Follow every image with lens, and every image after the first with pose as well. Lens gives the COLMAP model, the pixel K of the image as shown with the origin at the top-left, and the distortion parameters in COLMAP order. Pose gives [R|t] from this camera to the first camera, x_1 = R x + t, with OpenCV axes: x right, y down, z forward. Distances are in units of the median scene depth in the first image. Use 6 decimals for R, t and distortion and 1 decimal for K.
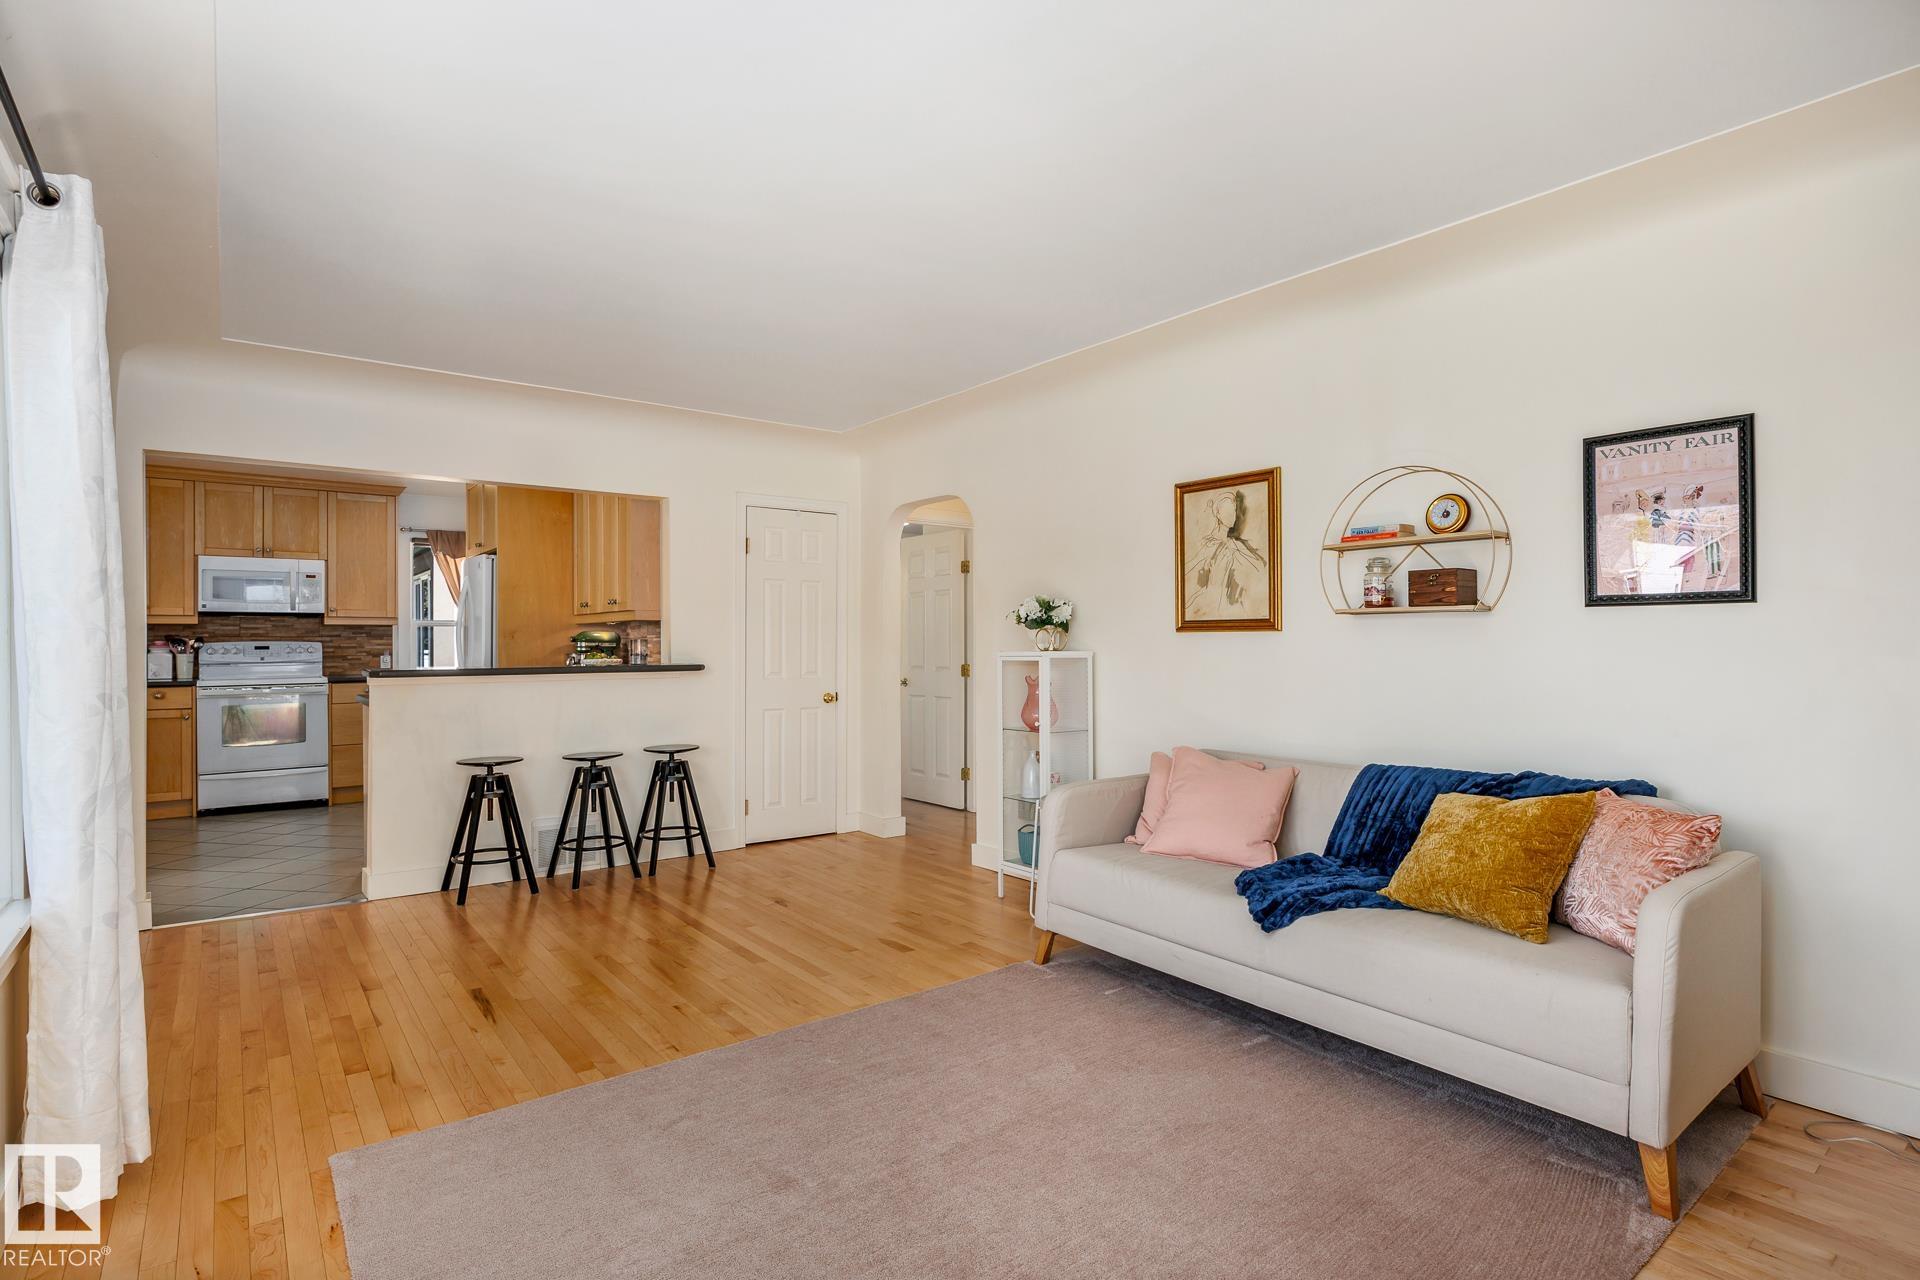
lens RADIAL K [[926.6, 0, 949.8], [0, 926.6, 644.0], [0, 0, 1]] dist [-0.010584, 0.000596]
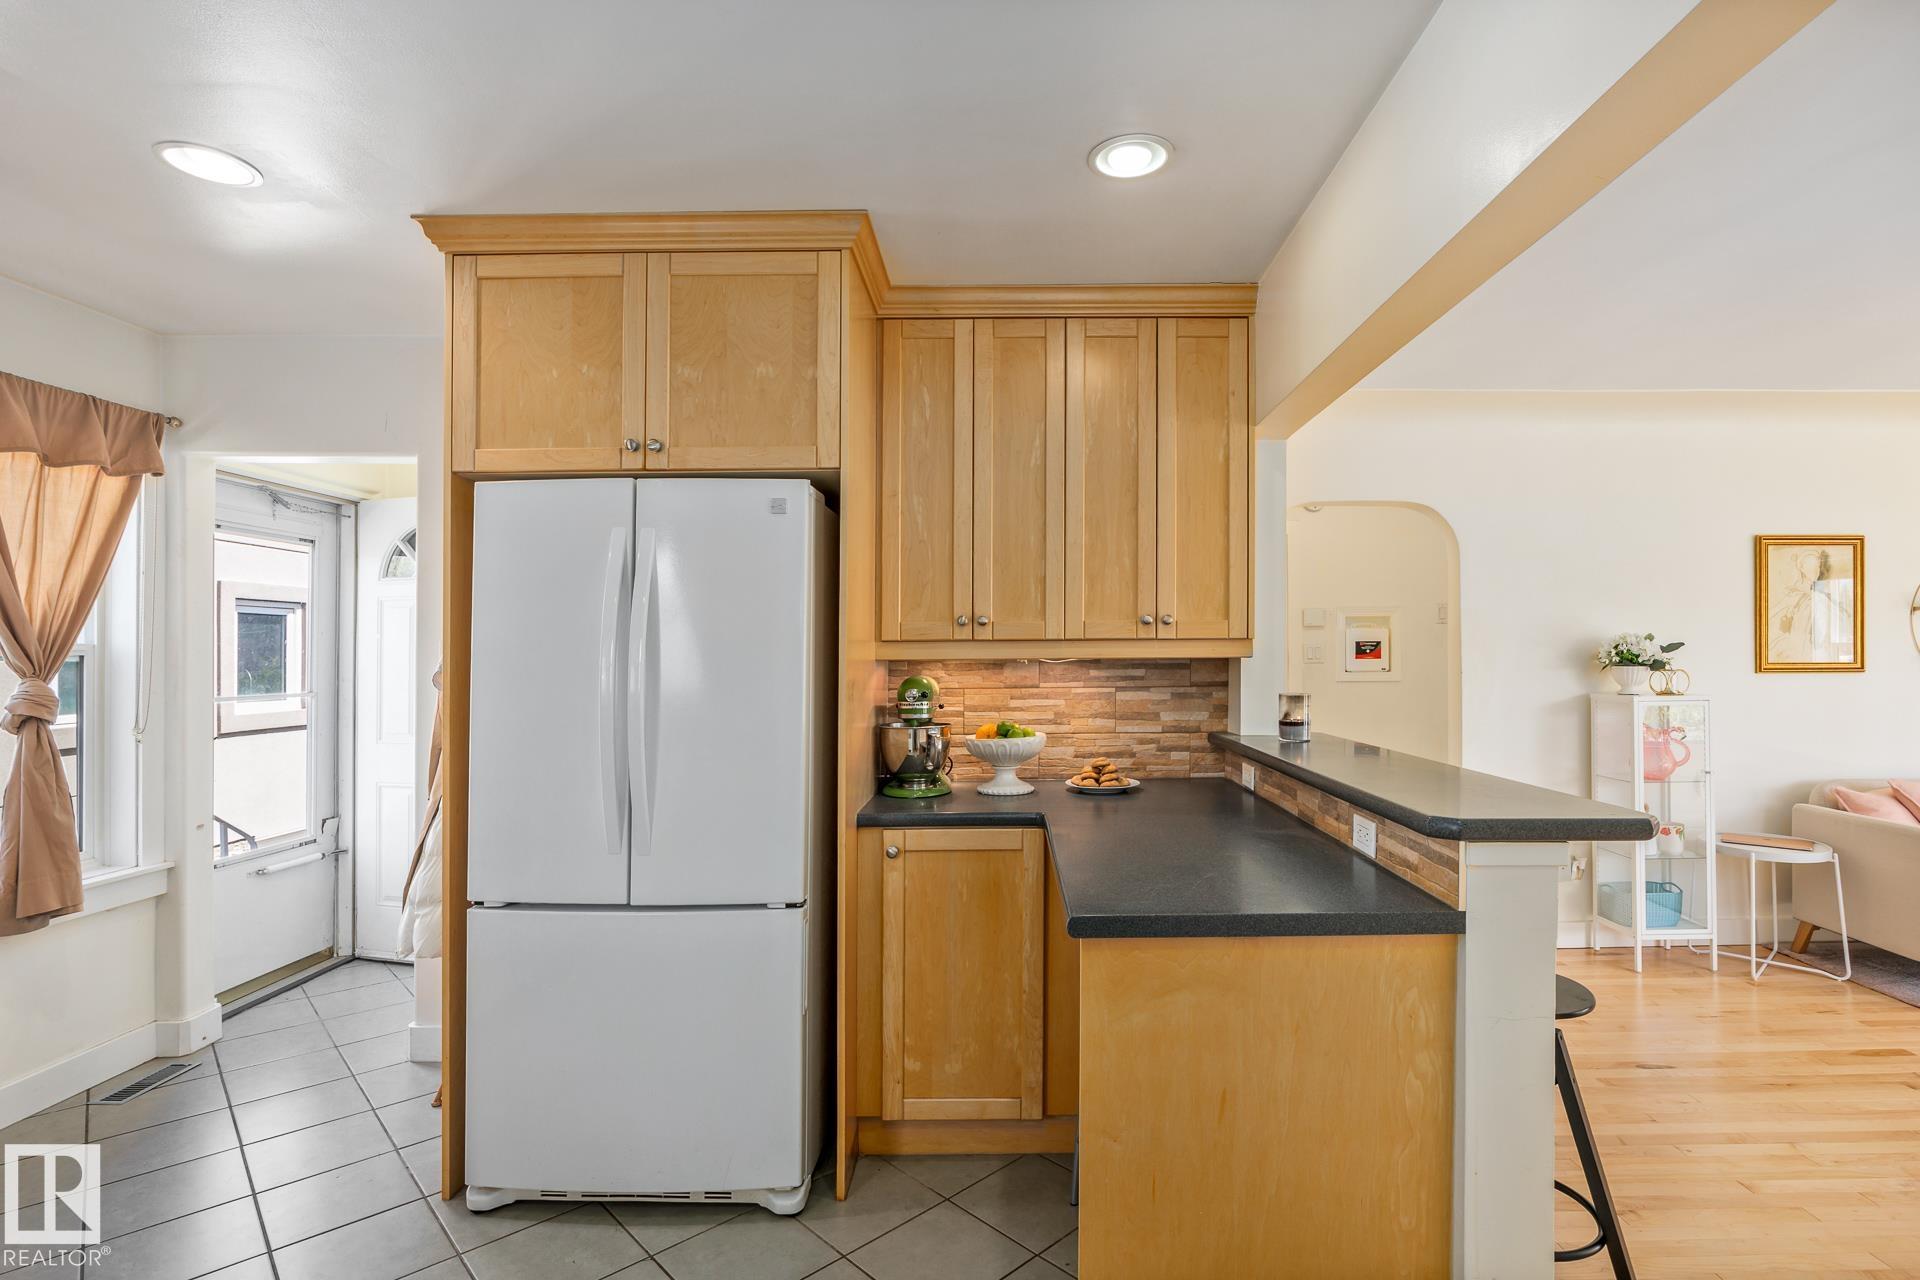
lens RADIAL K [[880.0, 0, 994.6], [0, 880.0, 661.1], [0, 0, 1]] dist [-0.004466, -0.000505]
pose [[0.607018, -0.001574, 0.794687, -0.644968], [0.006044, 0.999978, -0.002636, -0.017712], [-0.794665, 0.006403, 0.607014, 0.639817]]
